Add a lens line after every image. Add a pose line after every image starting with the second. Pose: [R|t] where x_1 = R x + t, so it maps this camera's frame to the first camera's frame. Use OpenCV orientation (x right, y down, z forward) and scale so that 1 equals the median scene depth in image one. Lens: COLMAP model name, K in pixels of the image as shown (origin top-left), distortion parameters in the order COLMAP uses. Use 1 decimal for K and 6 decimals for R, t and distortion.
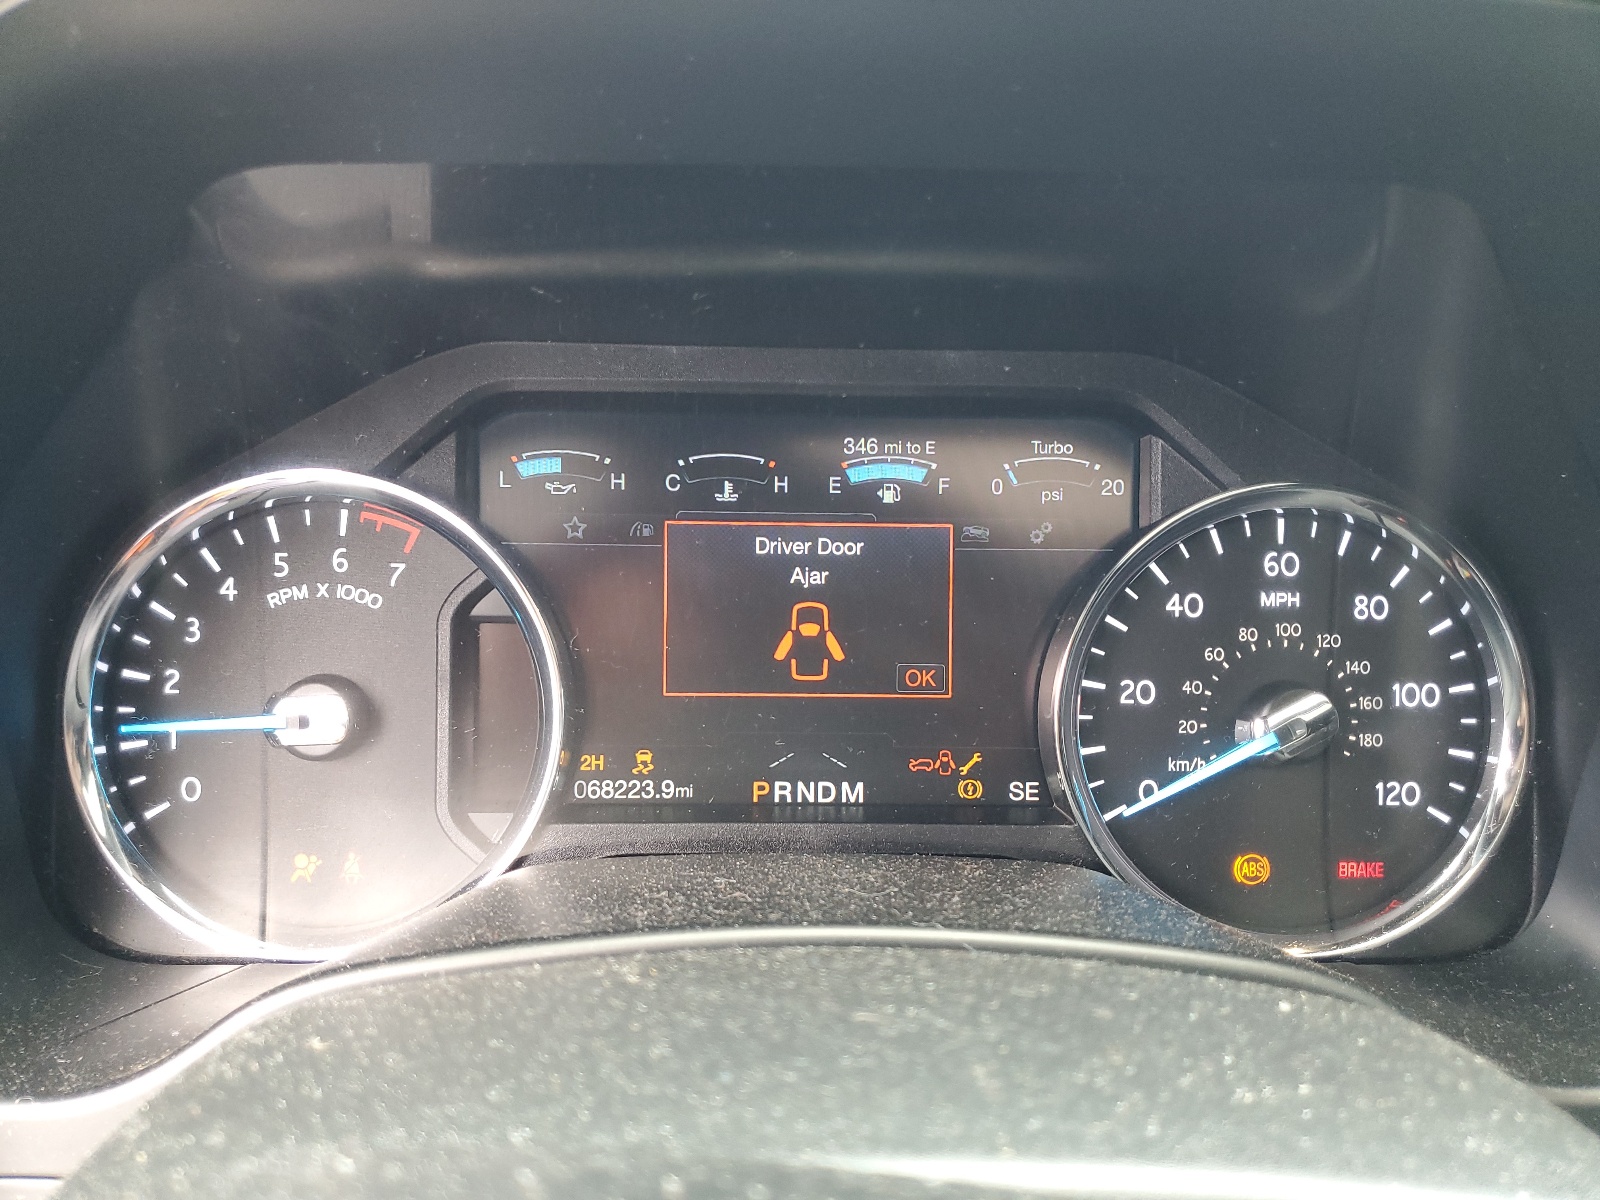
lens RADIAL K [[1198.8, 0, 800.0], [0, 1198.8, 600.0], [0, 0, 1]] dist [0.003390, -0.055440]
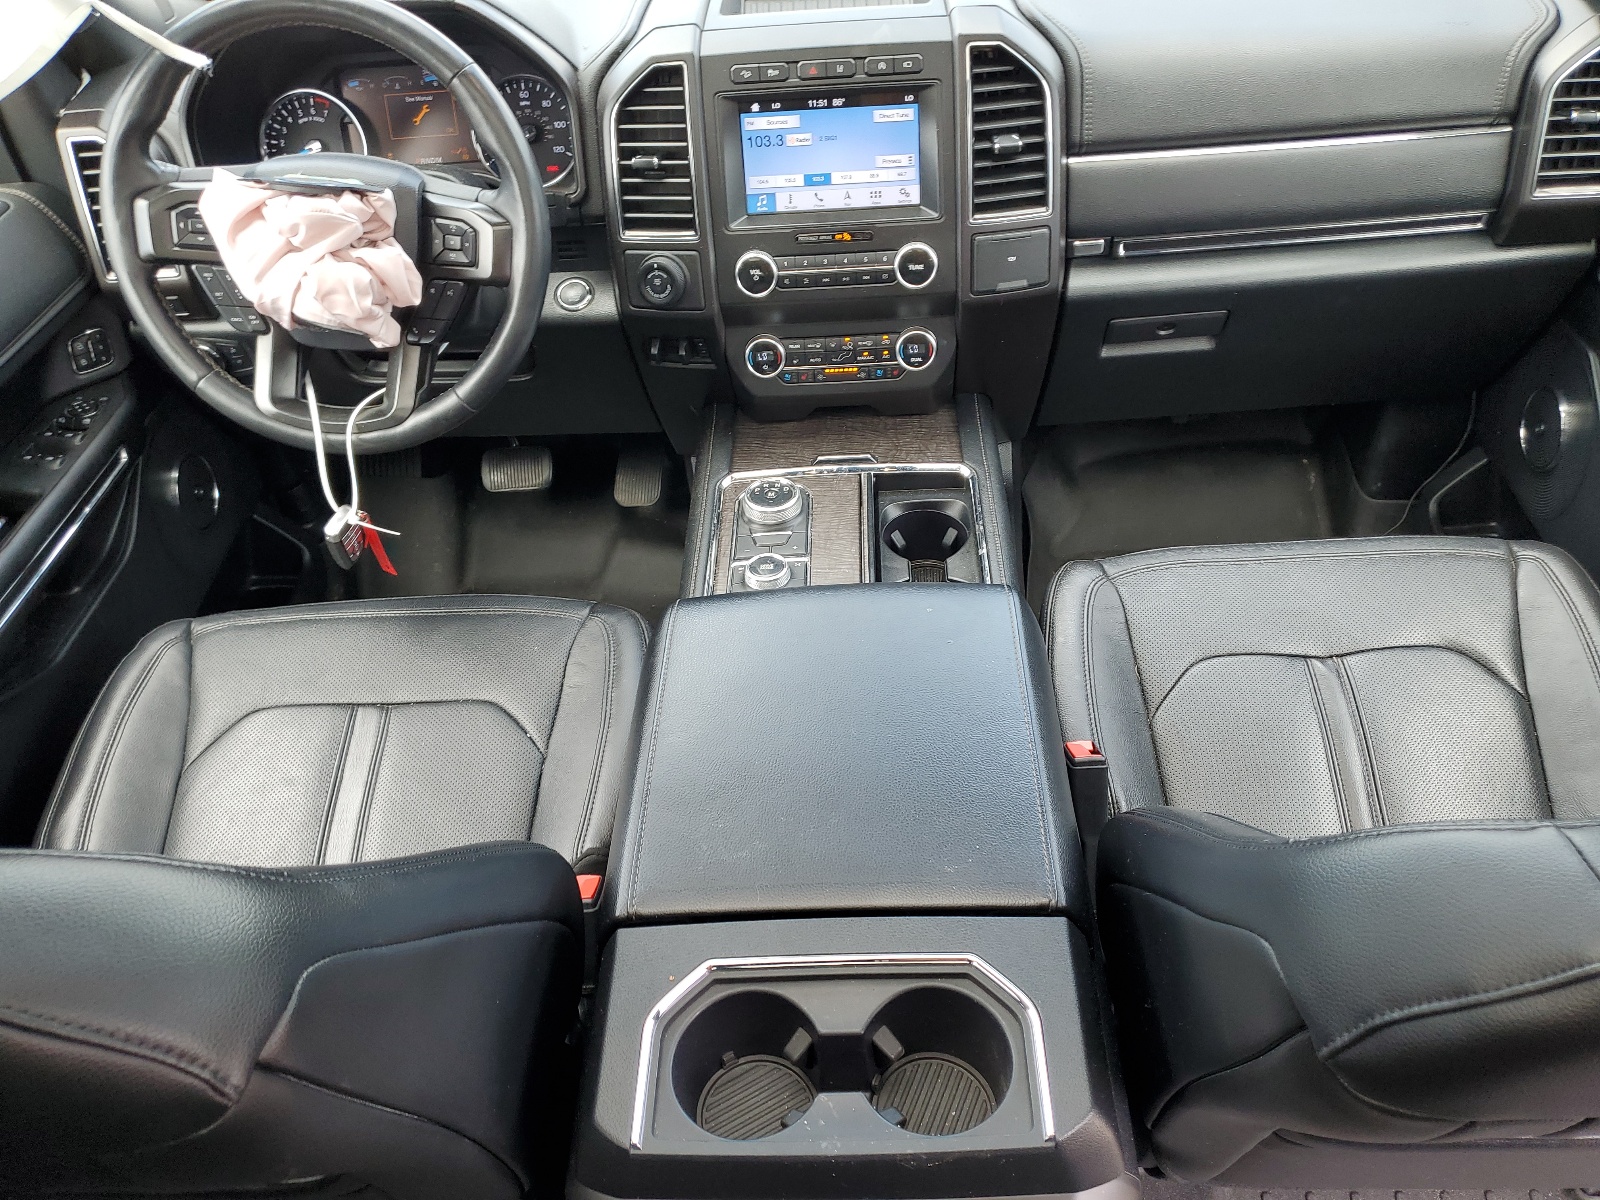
lens RADIAL K [[1198.8, 0, 800.0], [0, 1198.8, 600.0], [0, 0, 1]] dist [0.003390, -0.055440]
pose [[0.996991, -0.047570, -0.061203, 1.570642], [0.067530, 0.920665, 0.384469, 0.057183], [0.038059, -0.387445, 0.921107, -3.635372]]
